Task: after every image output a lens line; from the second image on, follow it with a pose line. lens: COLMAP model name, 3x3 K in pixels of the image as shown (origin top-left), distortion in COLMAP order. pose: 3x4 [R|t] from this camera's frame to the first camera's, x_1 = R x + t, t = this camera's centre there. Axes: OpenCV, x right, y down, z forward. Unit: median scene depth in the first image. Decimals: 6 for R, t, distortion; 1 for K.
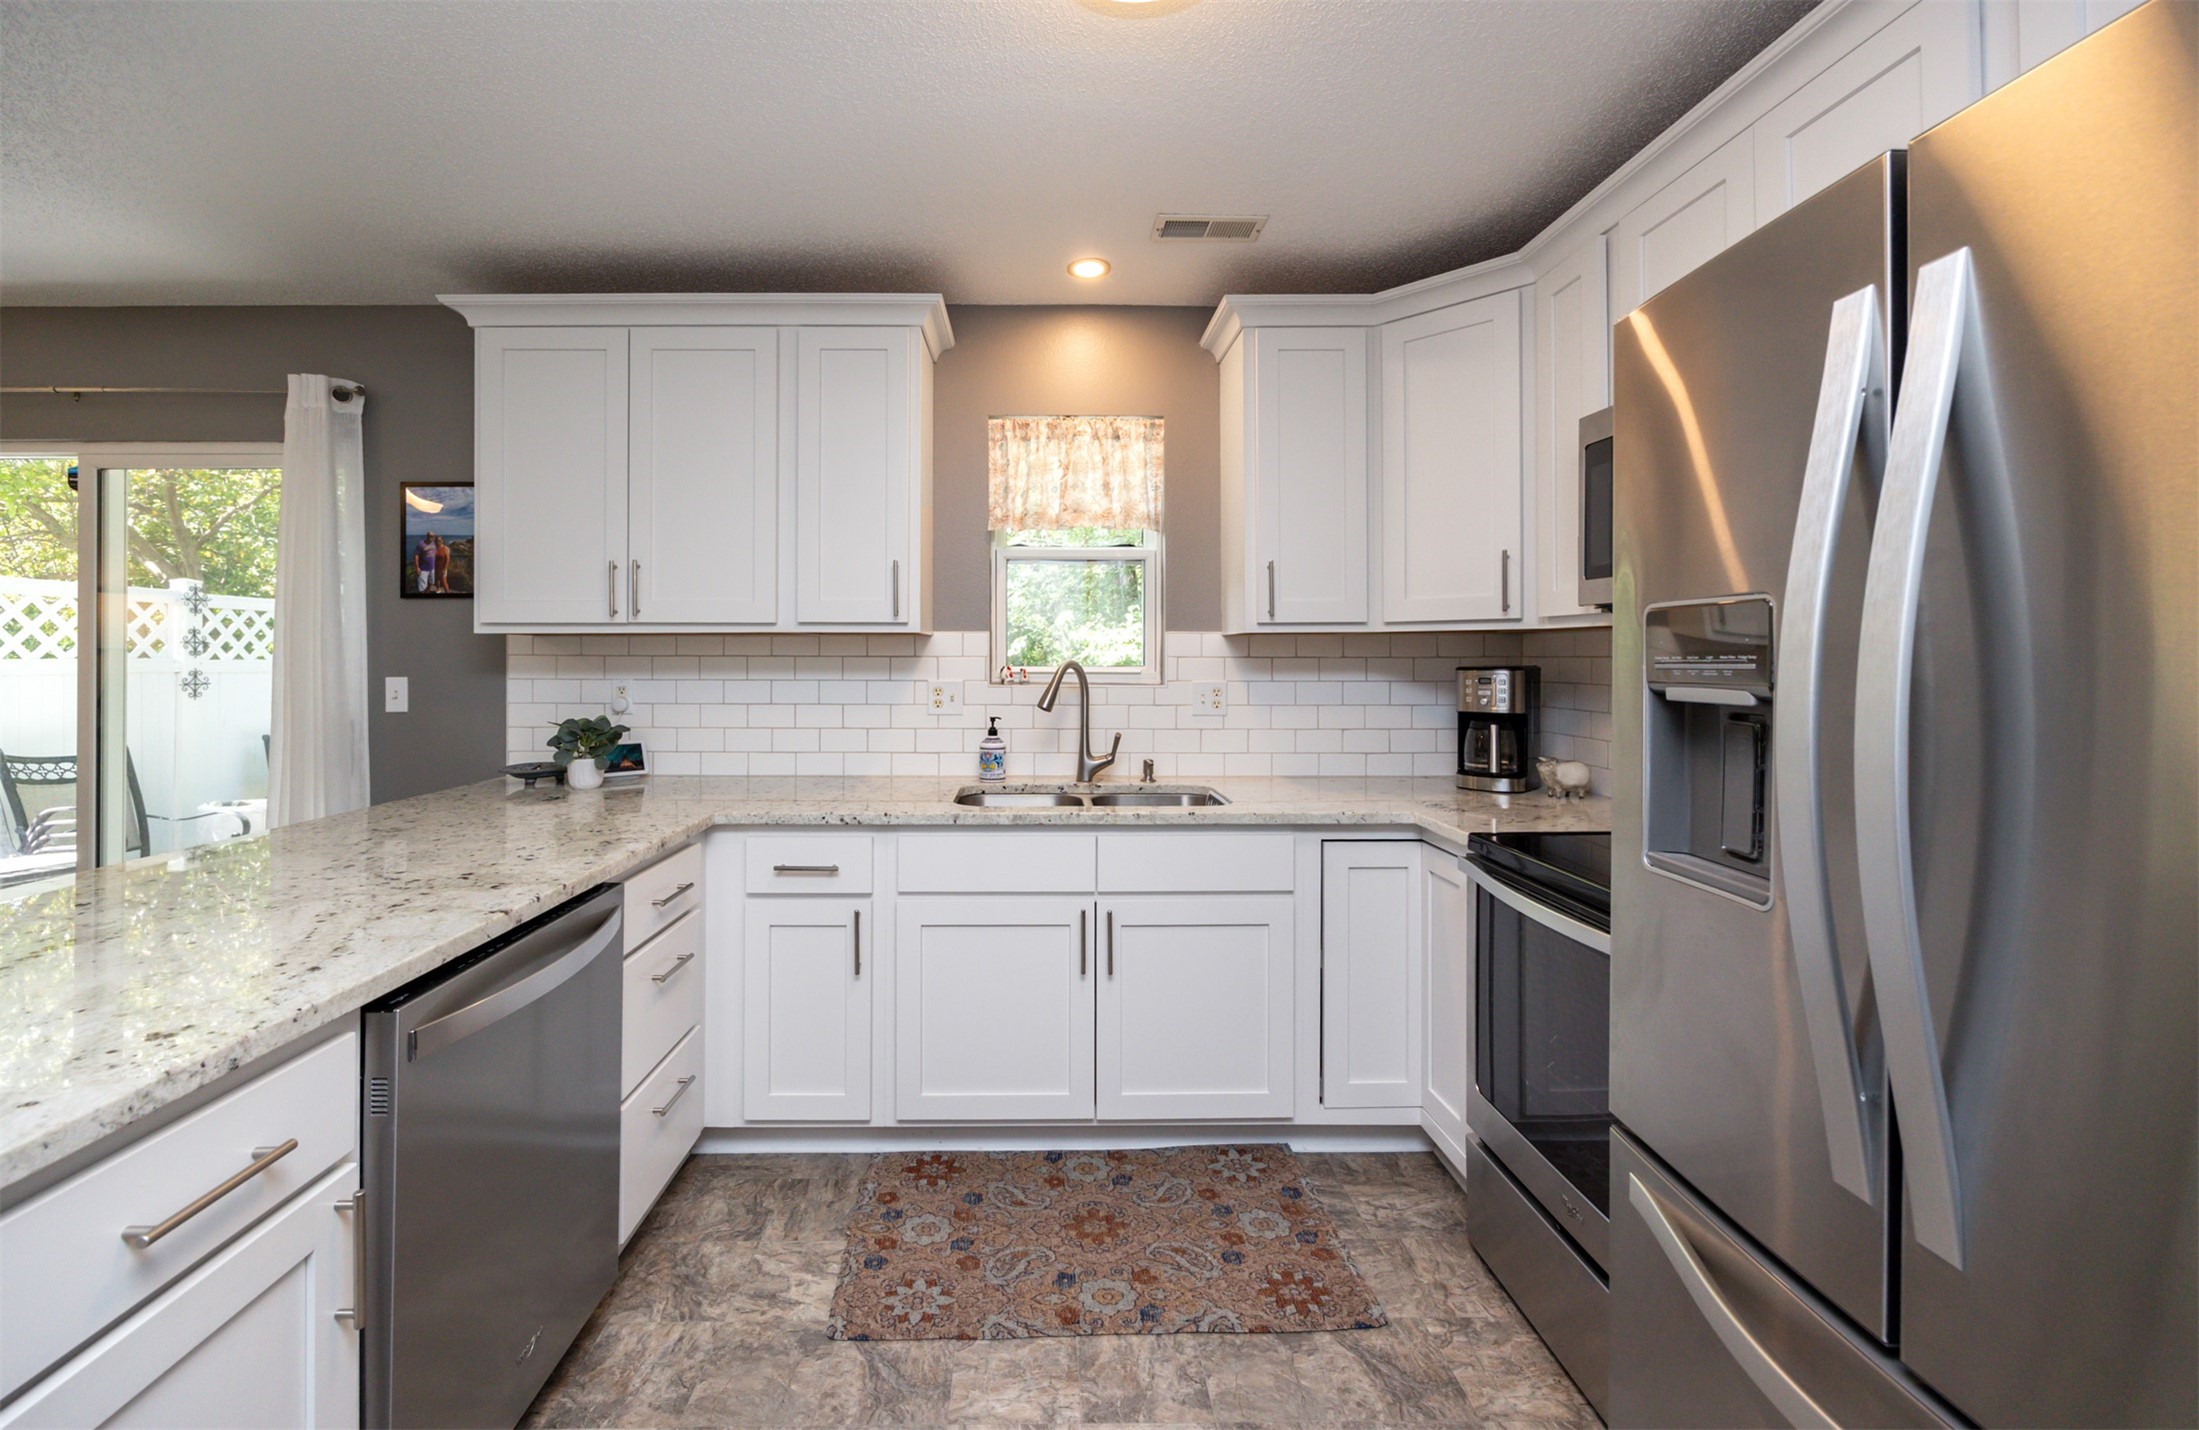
lens RADIAL K [[870.3, 0, 1040.7], [0, 870.3, 651.6], [0, 0, 1]] dist [-0.004506, 0.000156]
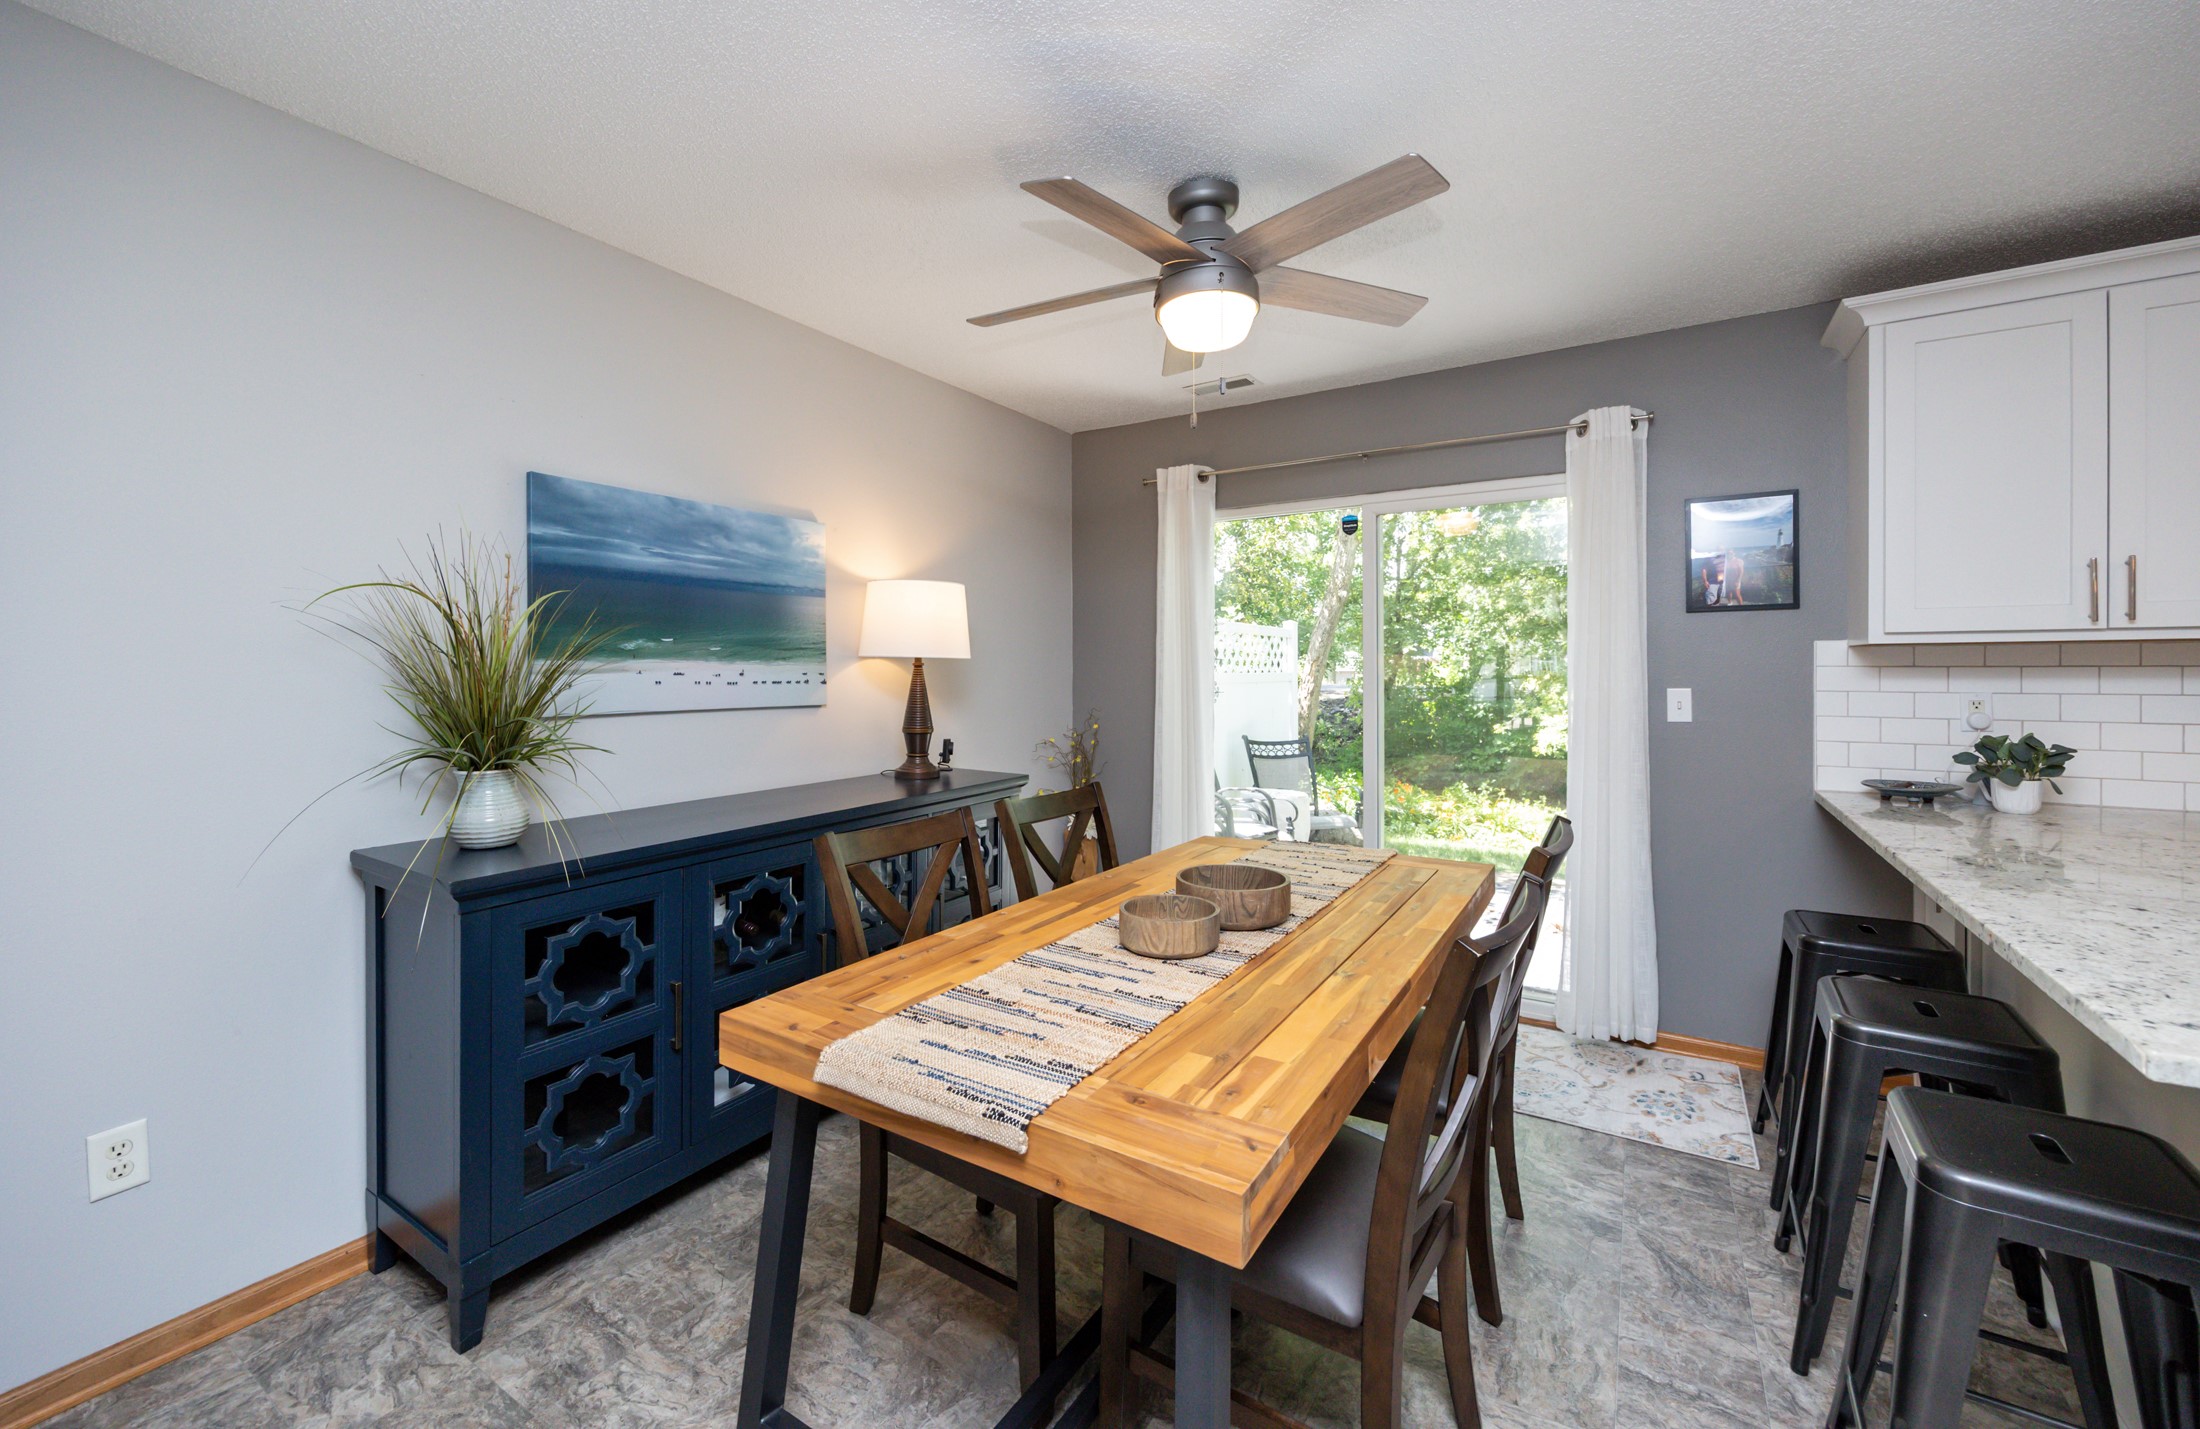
lens RADIAL K [[858.5, 0, 1085.2], [0, 858.5, 677.8], [0, 0, 1]] dist [-0.015098, 0.000011]
pose [[0.842876, 0.002196, -0.538103, -0.870714], [0.005461, 0.999905, 0.012636, 0.000226], [0.538080, -0.013589, 0.842784, -0.261385]]
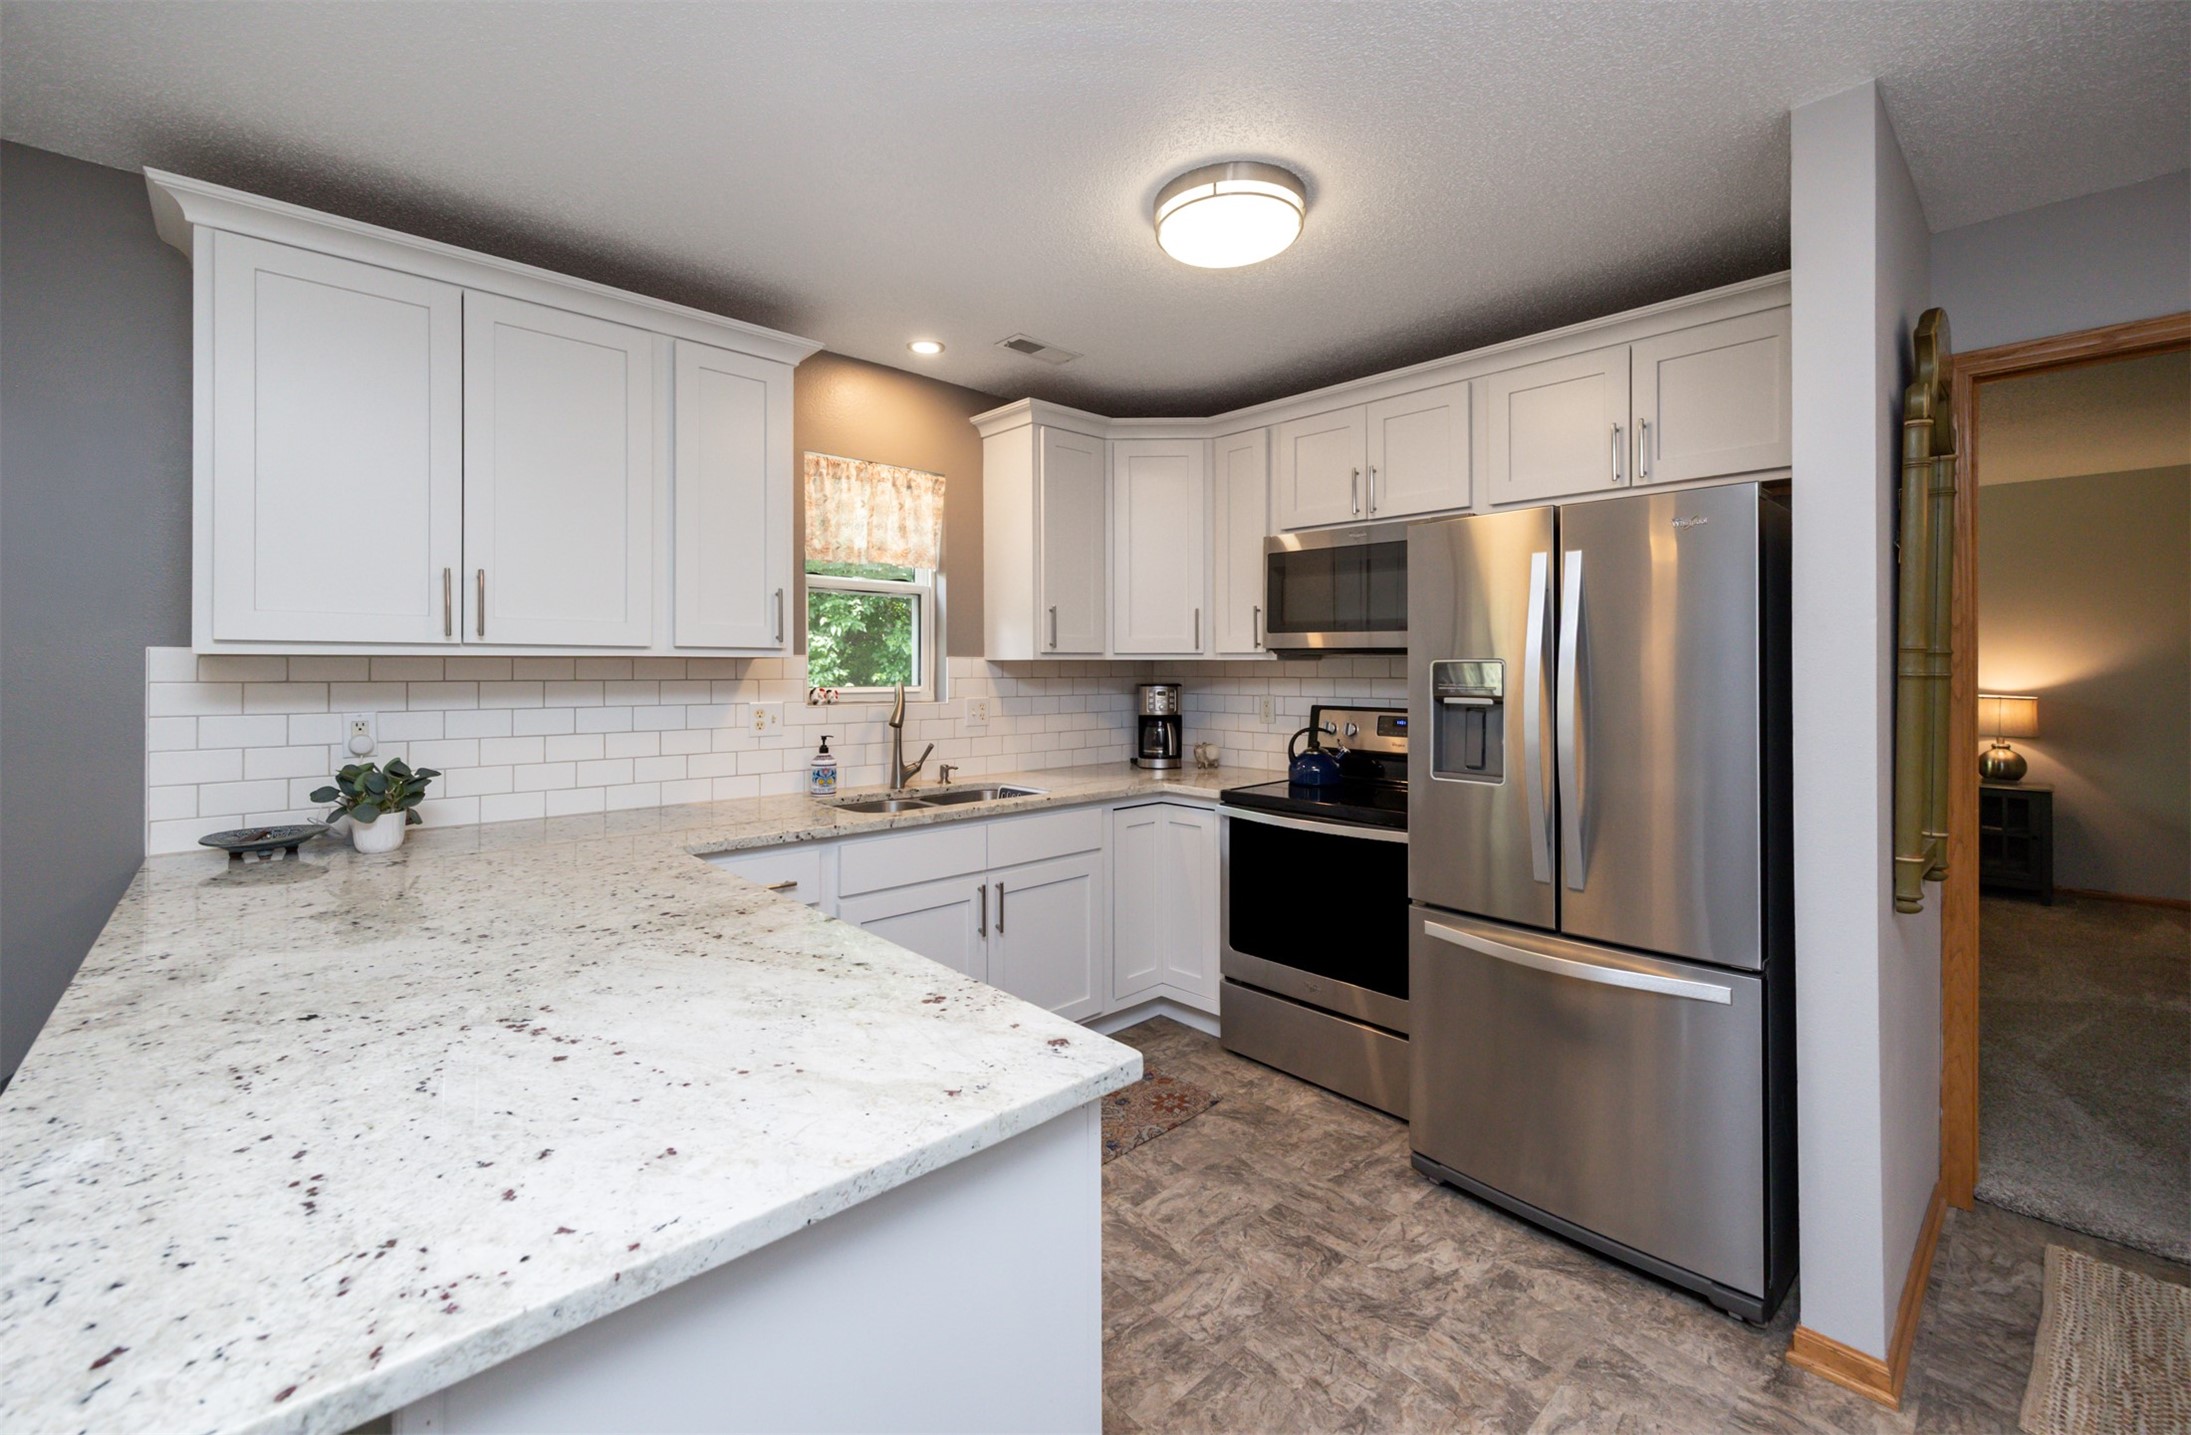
lens RADIAL K [[908.7, 0, 1077.4], [0, 908.7, 660.9], [0, 0, 1]] dist [0.013939, -0.002190]
pose [[0.741174, 0.005094, 0.671294, -0.613860], [-0.004284, 0.999987, -0.002858, -0.016129], [-0.671299, -0.000757, 0.741186, -0.043905]]
